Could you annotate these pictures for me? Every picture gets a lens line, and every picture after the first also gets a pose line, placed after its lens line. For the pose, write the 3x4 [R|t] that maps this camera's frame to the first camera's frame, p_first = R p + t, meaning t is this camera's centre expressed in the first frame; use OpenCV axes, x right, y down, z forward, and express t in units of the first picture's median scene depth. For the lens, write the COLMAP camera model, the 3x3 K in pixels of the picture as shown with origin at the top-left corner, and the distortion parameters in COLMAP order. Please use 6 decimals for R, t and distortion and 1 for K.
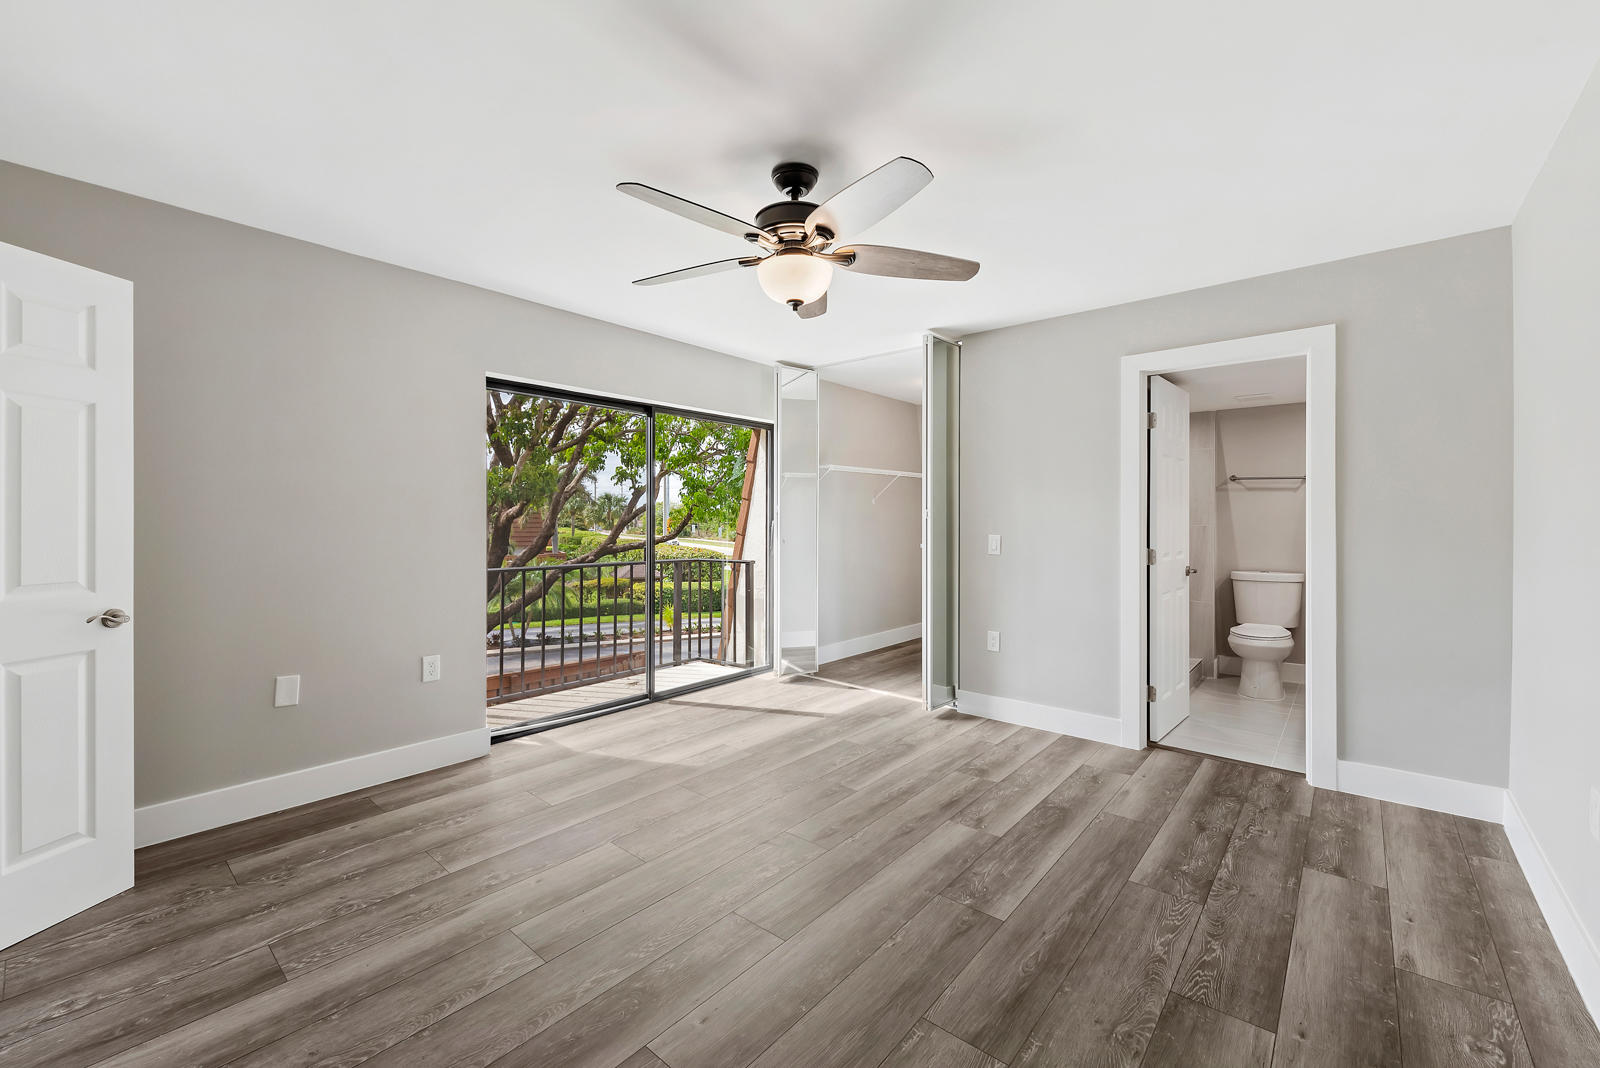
lens RADIAL K [[656.1, 0, 793.4], [0, 656.1, 522.0], [0, 0, 1]] dist [0.004507, -0.001307]
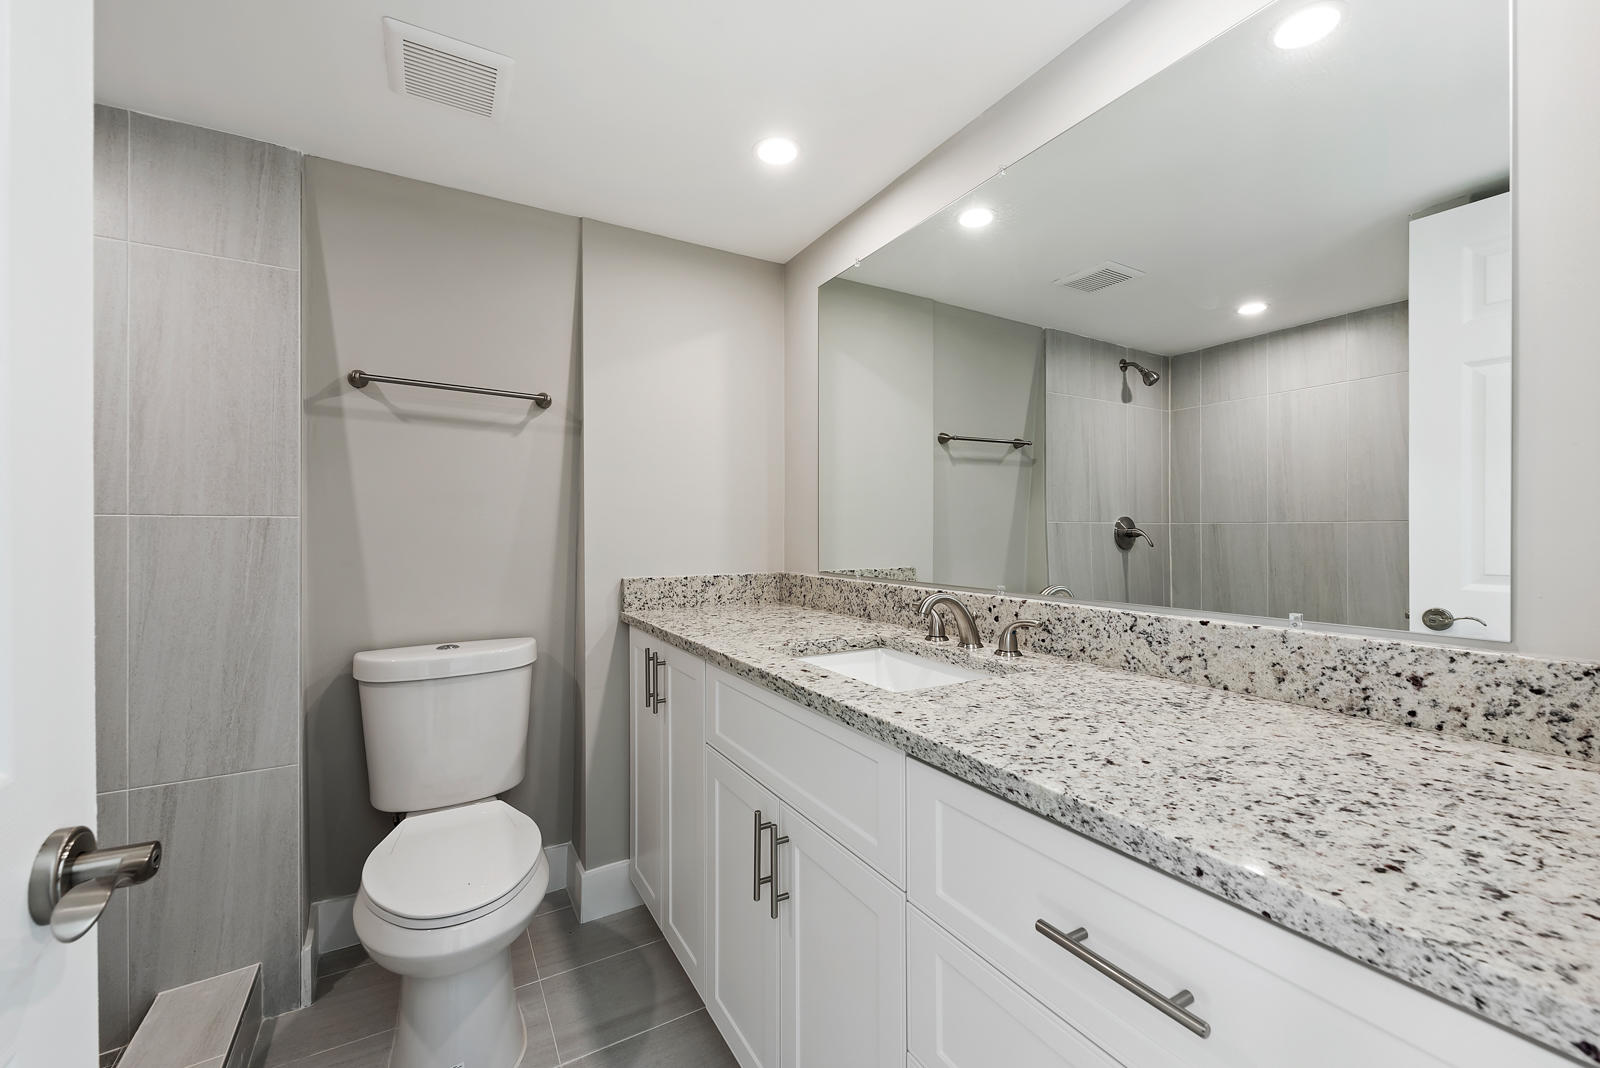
lens RADIAL K [[656.1, 0, 796.6], [0, 656.1, 534.3], [0, 0, 1]] dist [0.004507, -0.001307]
pose [[0.342519, -0.003423, 0.939505, 0.662696], [0.011659, 0.999932, -0.000607, 0.025866], [-0.939439, 0.011161, 0.342535, 1.041196]]
